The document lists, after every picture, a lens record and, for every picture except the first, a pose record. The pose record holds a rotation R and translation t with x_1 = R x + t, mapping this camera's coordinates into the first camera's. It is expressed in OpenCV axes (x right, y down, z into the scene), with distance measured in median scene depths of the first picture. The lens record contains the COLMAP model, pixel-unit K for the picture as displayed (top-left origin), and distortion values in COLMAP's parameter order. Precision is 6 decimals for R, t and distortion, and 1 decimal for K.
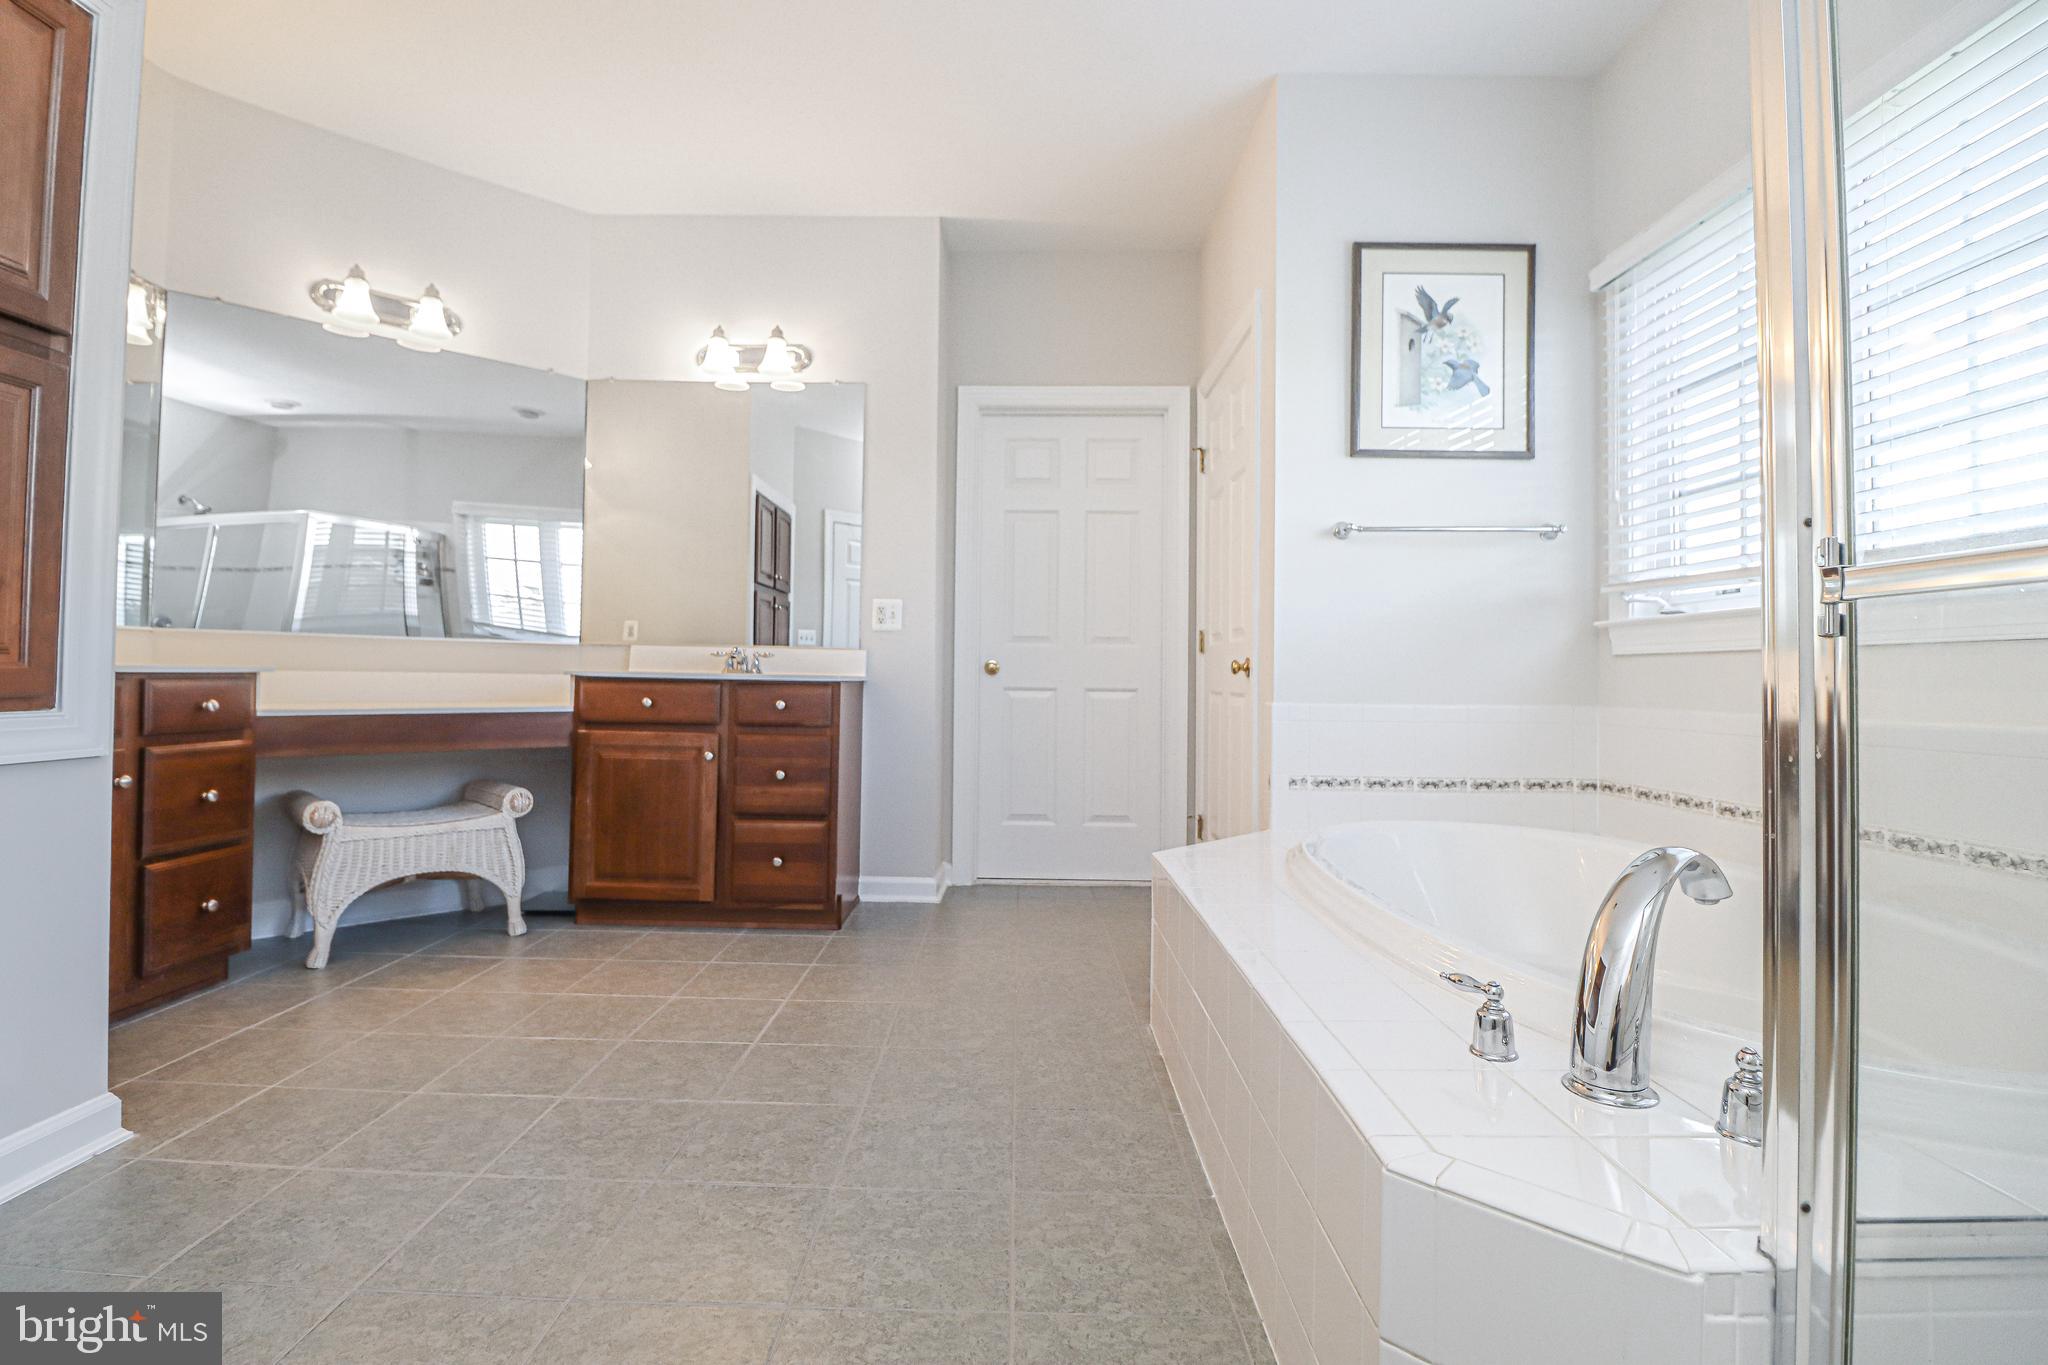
lens RADIAL K [[972.5, 0, 1023.6], [0, 972.5, 663.4], [0, 0, 1]] dist [-0.000661, -0.009430]
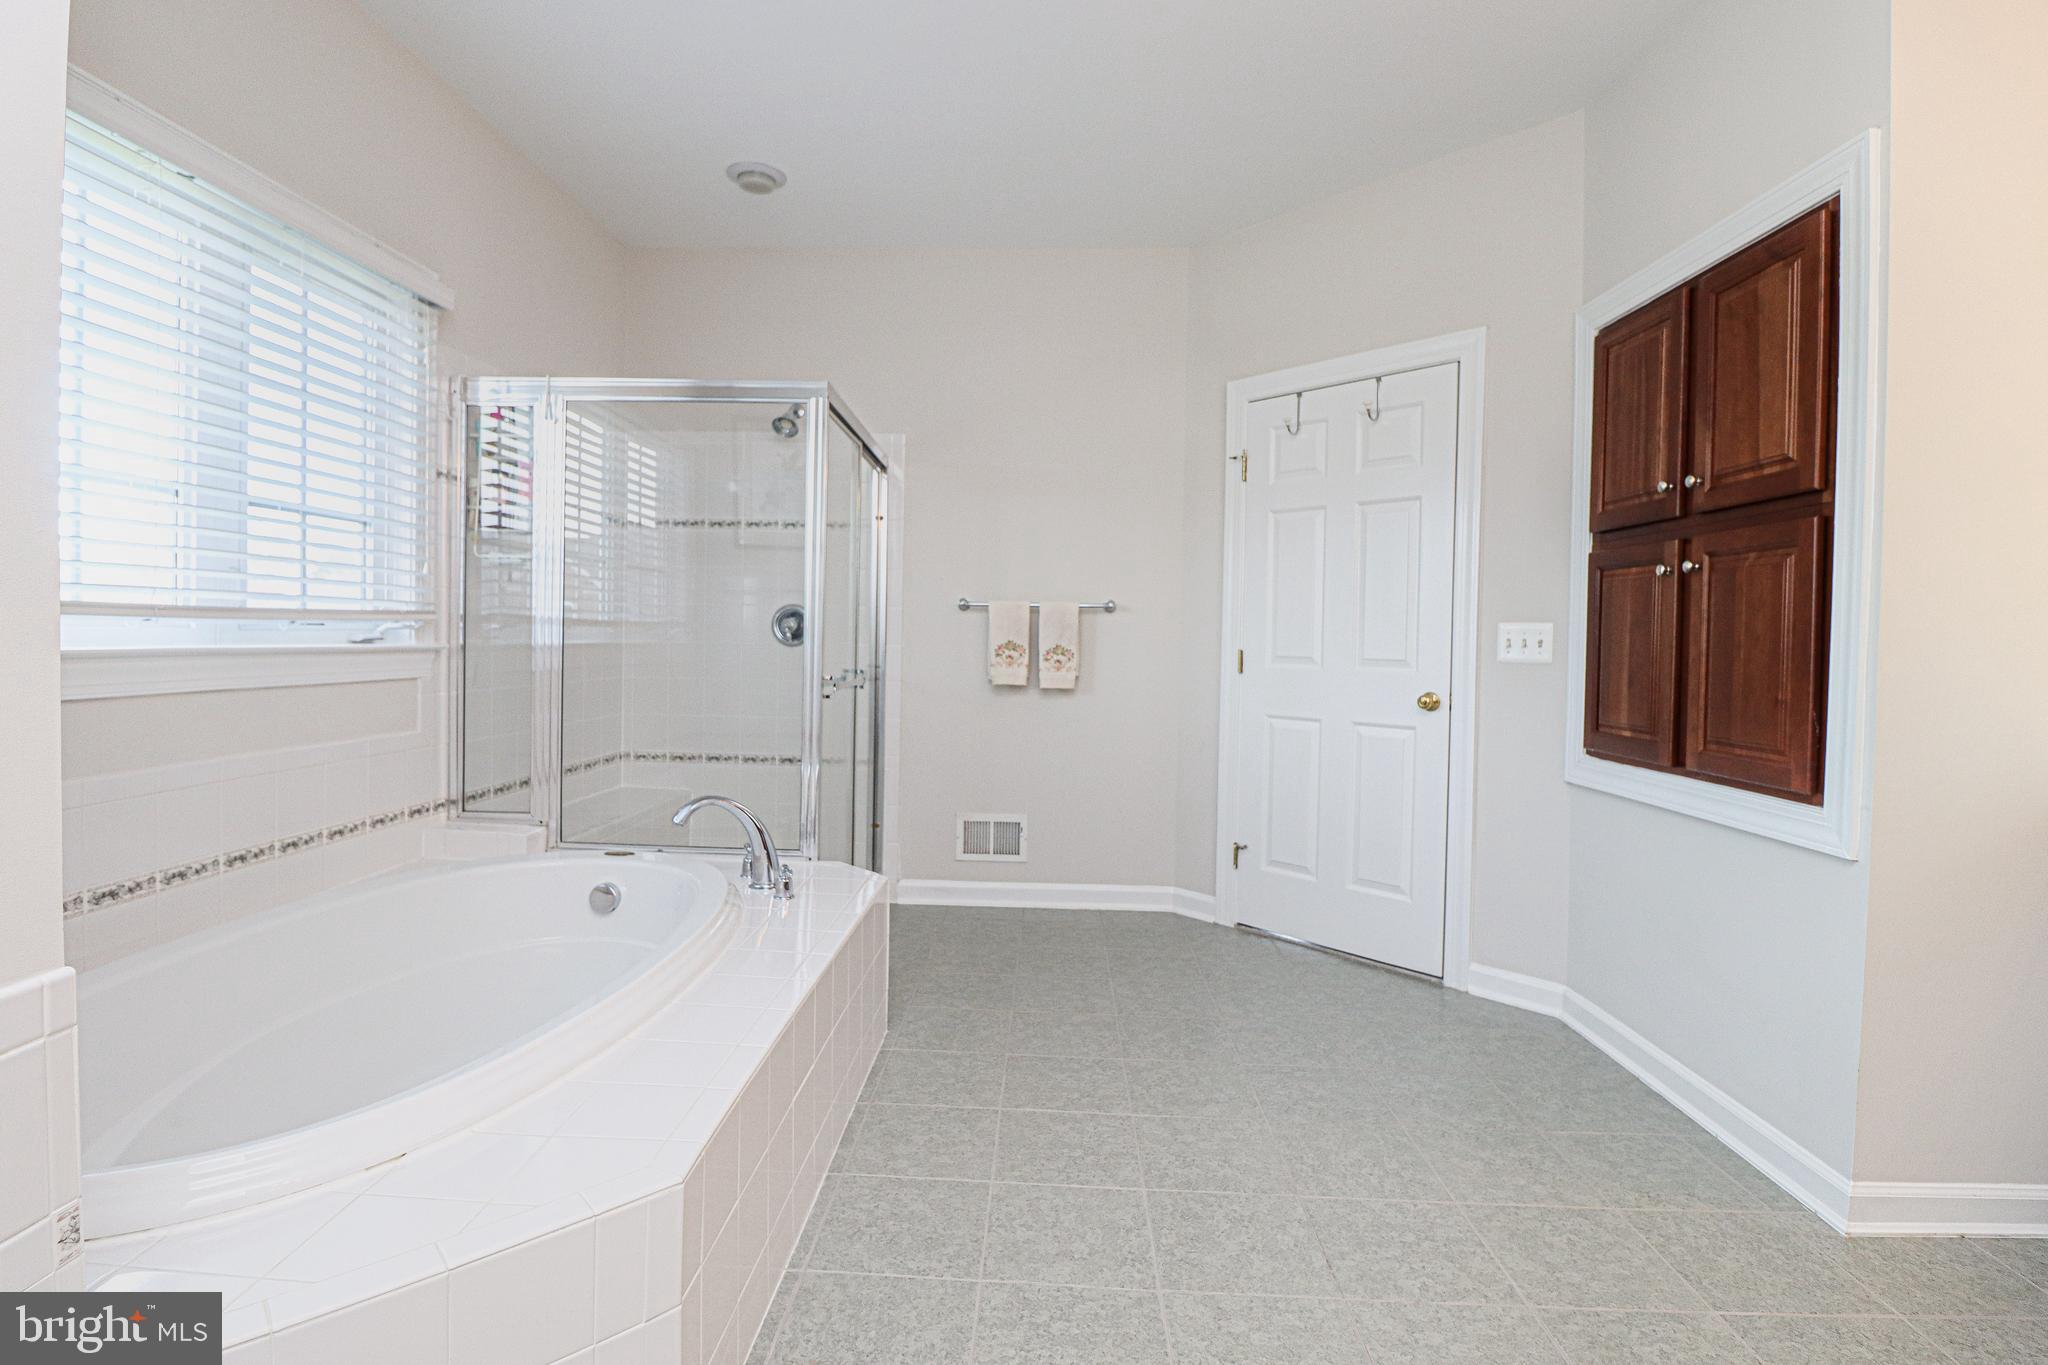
lens RADIAL K [[972.5, 0, 1026.2], [0, 972.5, 671.8], [0, 0, 1]] dist [-0.000661, -0.009430]
pose [[-0.998942, -0.034374, 0.030544, -0.065394], [-0.033702, 0.999184, 0.022268, -0.107473], [-0.031284, 0.021215, -0.999285, 2.099603]]
